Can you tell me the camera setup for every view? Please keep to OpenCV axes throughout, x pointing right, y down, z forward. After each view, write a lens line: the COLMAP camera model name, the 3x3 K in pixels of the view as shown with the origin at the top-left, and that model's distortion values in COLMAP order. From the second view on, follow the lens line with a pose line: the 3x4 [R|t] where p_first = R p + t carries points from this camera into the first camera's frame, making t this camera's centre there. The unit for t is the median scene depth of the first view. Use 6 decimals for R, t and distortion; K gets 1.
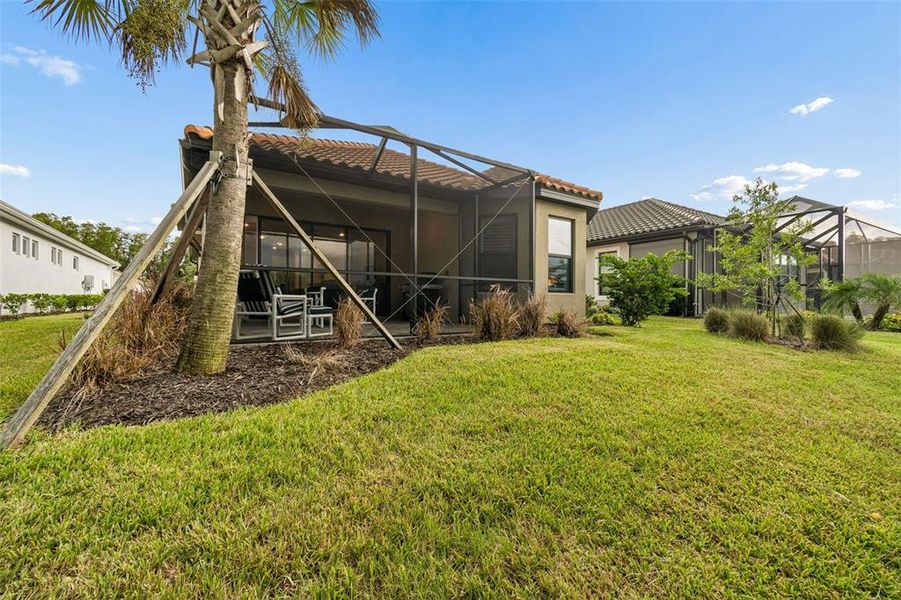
lens RADIAL K [[397.7, 0, 454.8], [0, 397.7, 302.3], [0, 0, 1]] dist [0.002417, -0.000297]
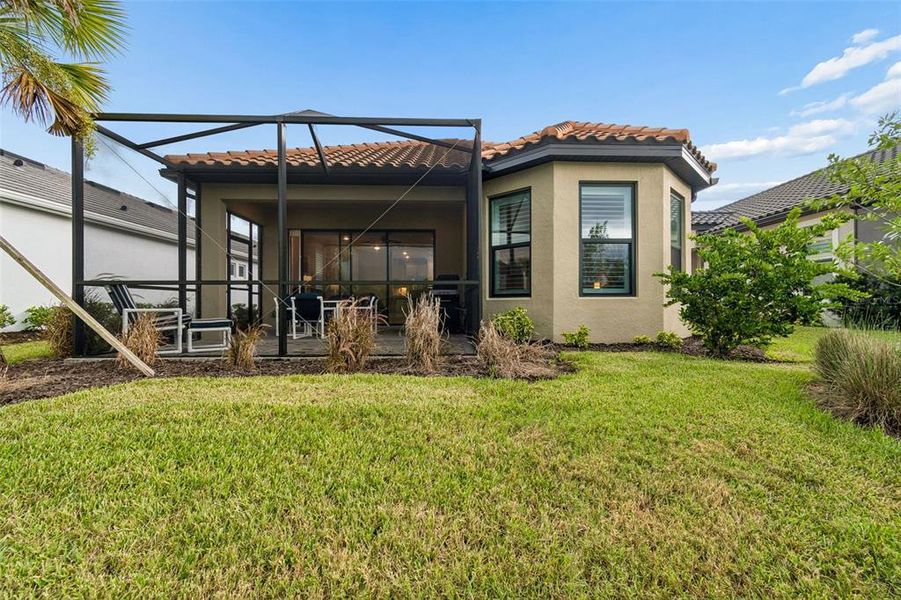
lens RADIAL K [[397.7, 0, 454.8], [0, 397.7, 302.3], [0, 0, 1]] dist [0.002417, -0.000297]
pose [[0.854962, -0.012664, -0.518535, 0.406257], [0.008644, 0.999911, -0.010168, -0.009987], [0.518618, 0.004211, 0.854996, 0.316478]]
